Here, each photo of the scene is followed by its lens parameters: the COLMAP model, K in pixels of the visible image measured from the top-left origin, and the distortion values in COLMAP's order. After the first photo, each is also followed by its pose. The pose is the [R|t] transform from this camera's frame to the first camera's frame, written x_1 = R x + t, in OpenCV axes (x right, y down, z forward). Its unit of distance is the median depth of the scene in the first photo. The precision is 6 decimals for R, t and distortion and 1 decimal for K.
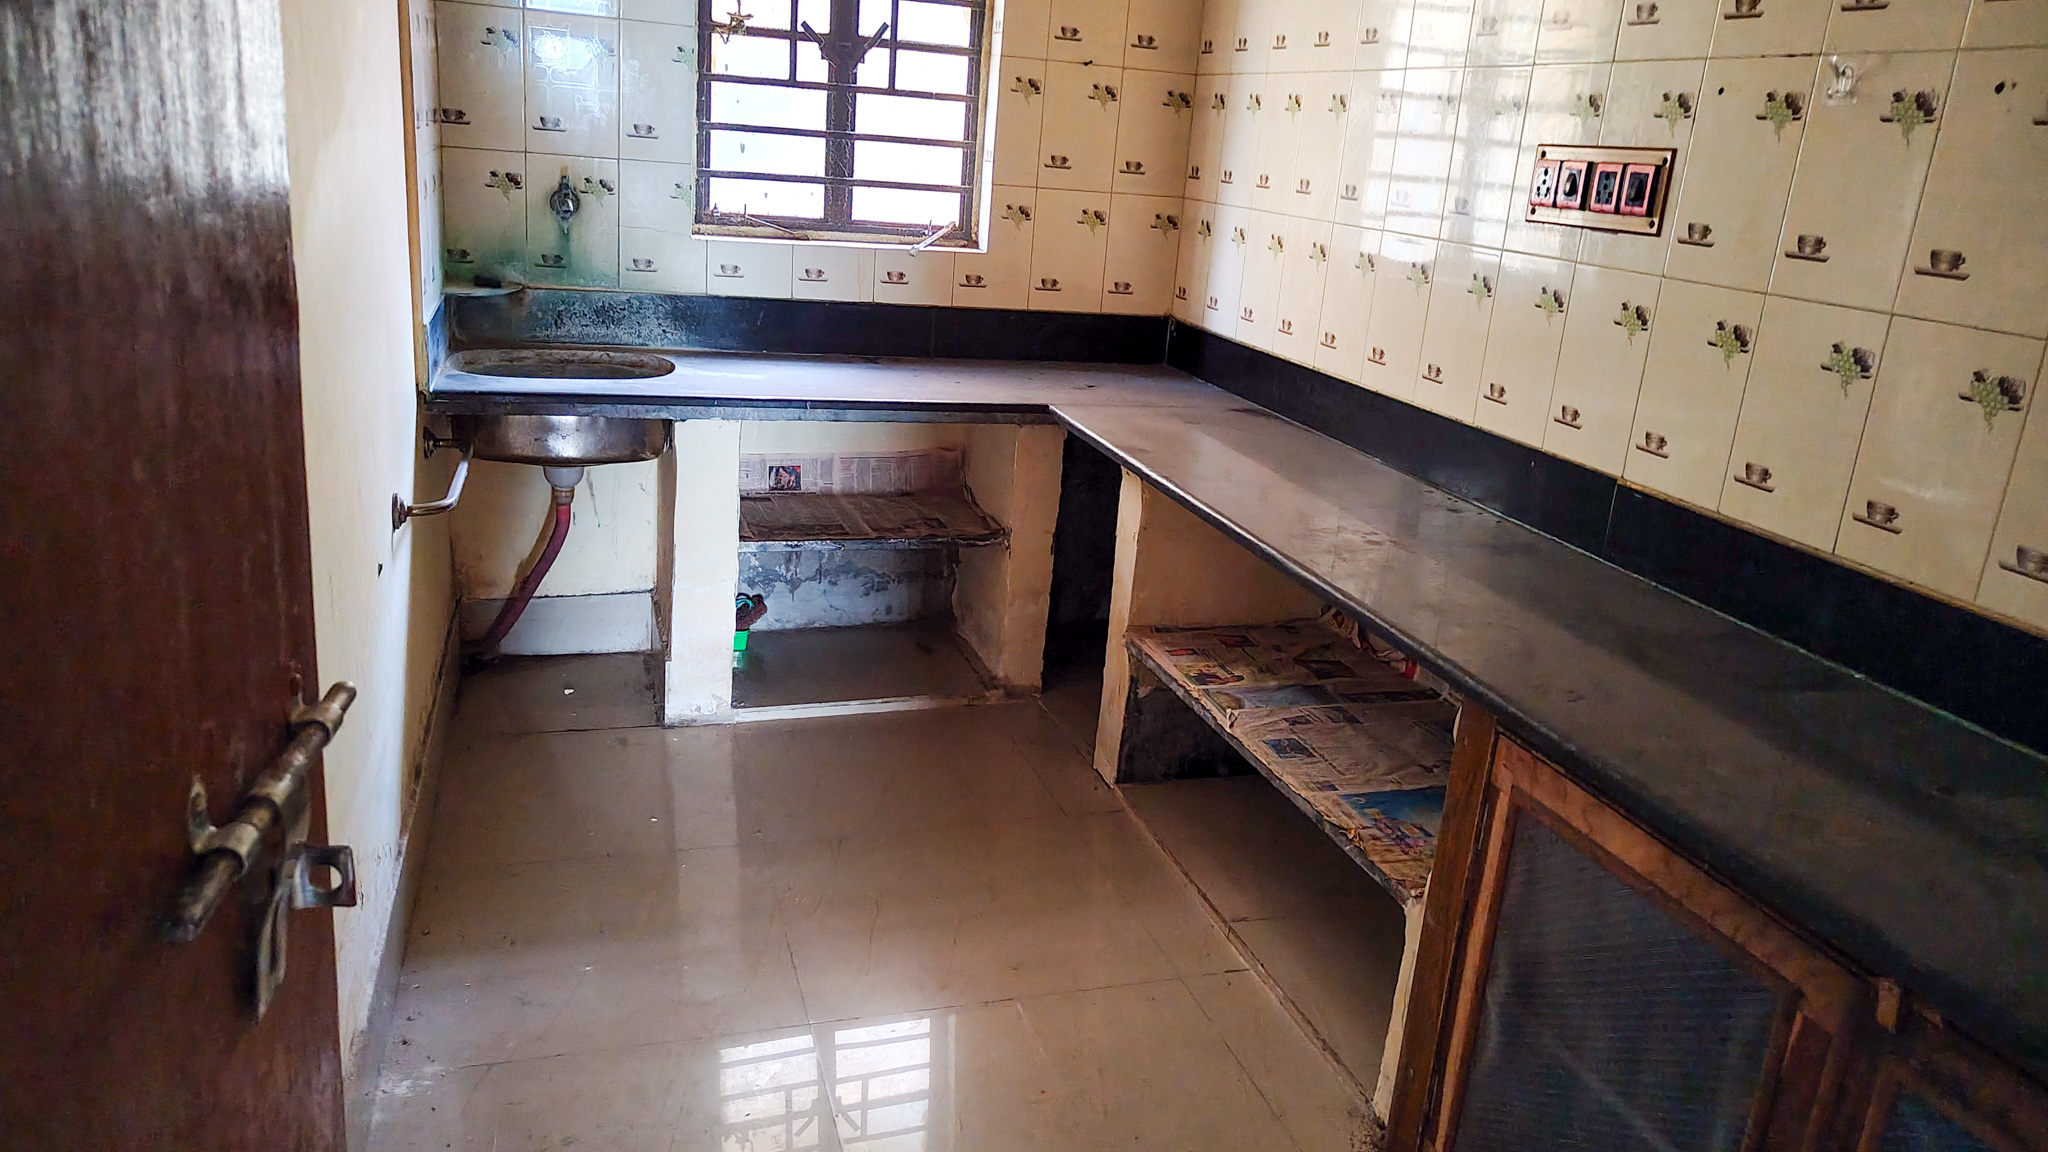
lens RADIAL K [[1420.9, 0, 1024.0], [0, 1420.9, 576.0], [0, 0, 1]] dist [0.000356, -0.001853]
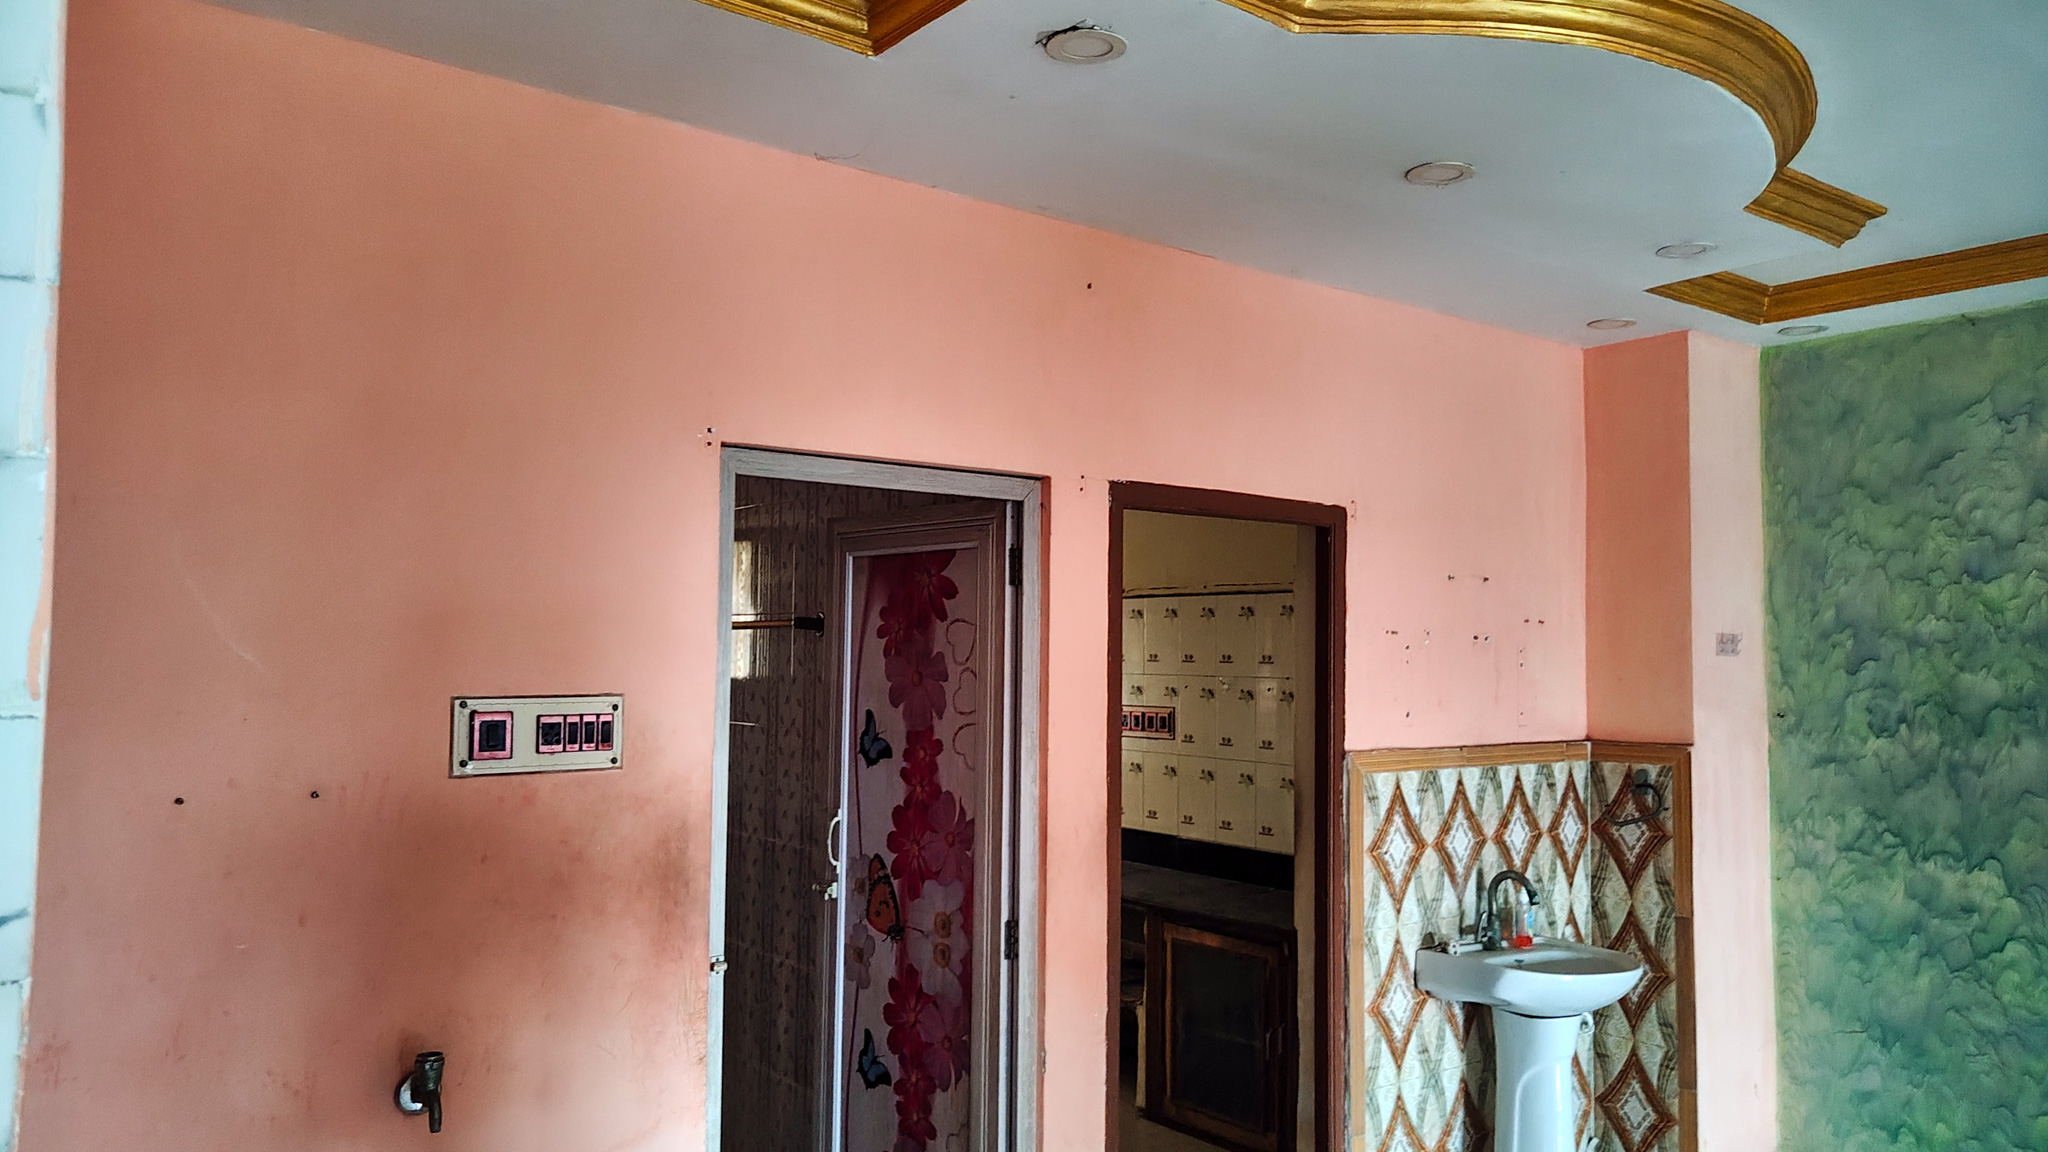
lens RADIAL K [[1440.4, 0, 1033.4], [0, 1440.4, 562.9], [0, 0, 1]] dist [0.038692, -0.046351]
pose [[0.935100, -0.042073, 0.351878, -0.720168], [0.159836, 0.936271, -0.312809, 0.245491], [-0.316292, 0.348750, 0.882232, -1.379836]]
